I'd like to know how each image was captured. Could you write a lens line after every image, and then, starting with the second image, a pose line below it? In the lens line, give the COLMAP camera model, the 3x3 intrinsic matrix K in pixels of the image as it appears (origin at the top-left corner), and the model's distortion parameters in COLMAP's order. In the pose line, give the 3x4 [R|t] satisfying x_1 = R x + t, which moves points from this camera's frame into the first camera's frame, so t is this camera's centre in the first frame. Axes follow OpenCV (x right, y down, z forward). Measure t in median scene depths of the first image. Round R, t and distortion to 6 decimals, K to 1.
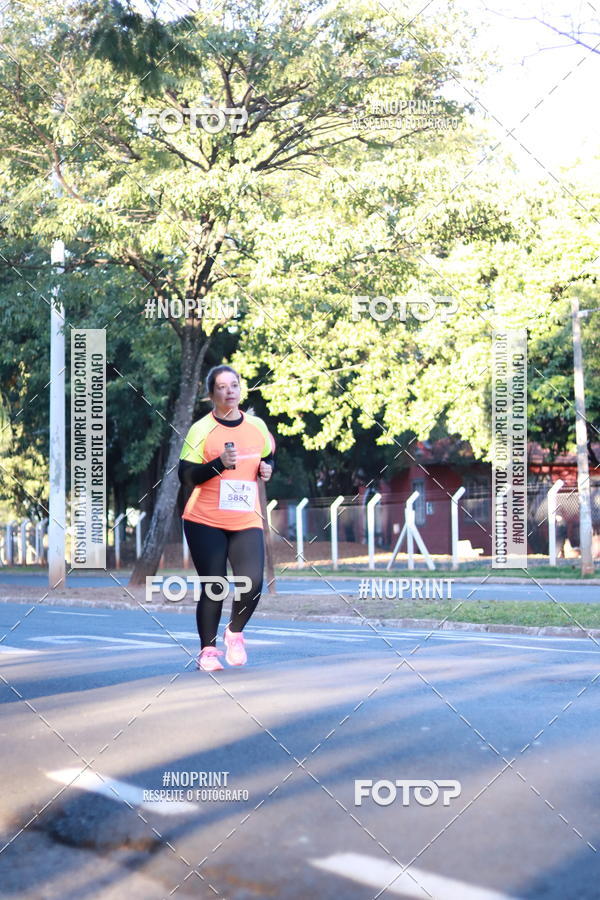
lens RADIAL K [[2091.0, 0, 298.0], [0, 2091.0, 448.5], [0, 0, 1]] dist [-0.021597, 0.000000]
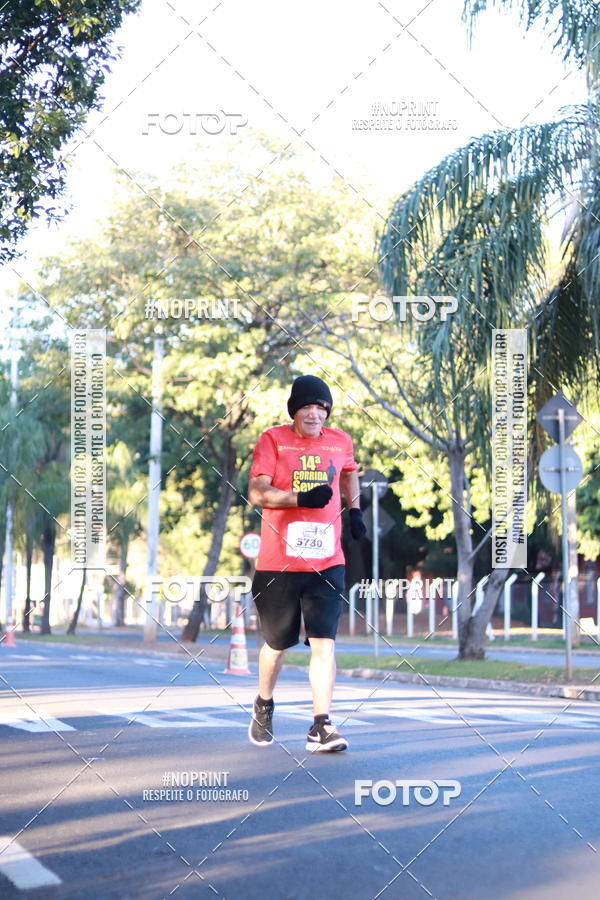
lens RADIAL K [[2091.0, 0, 301.5], [0, 2091.0, 453.6], [0, 0, 1]] dist [-0.021597, 0.000000]
pose [[0.988485, 0.017260, -0.150334, 0.202746], [-0.021853, 0.999342, -0.028950, -0.021640], [0.149736, 0.031902, 0.988211, -0.364645]]
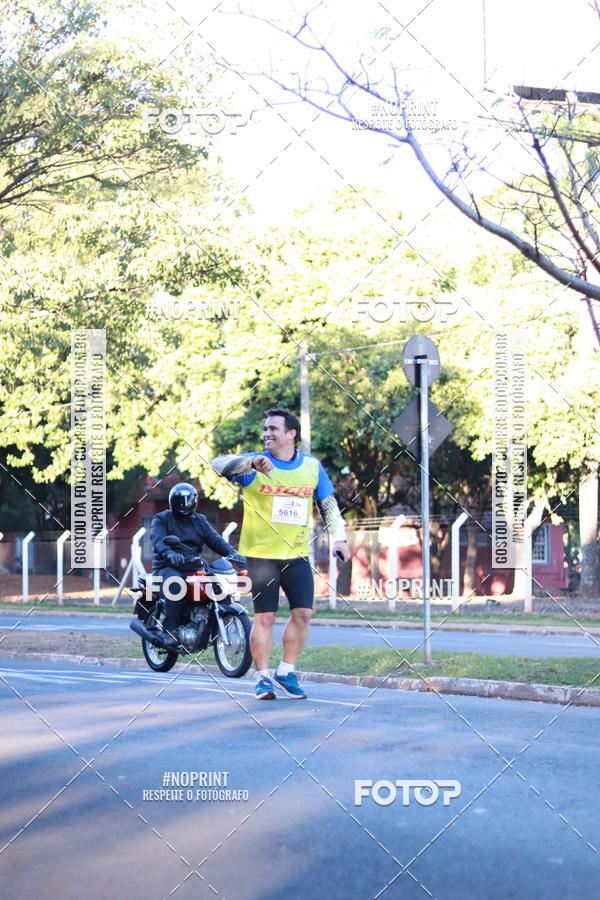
lens RADIAL K [[2091.0, 0, 294.9], [0, 2091.0, 450.1], [0, 0, 1]] dist [-0.021597, 0.000000]
pose [[0.991675, 0.026640, 0.125977, 0.002139], [-0.024725, 0.999554, -0.016741, -0.002593], [-0.126367, 0.013487, 0.991892, -0.008368]]
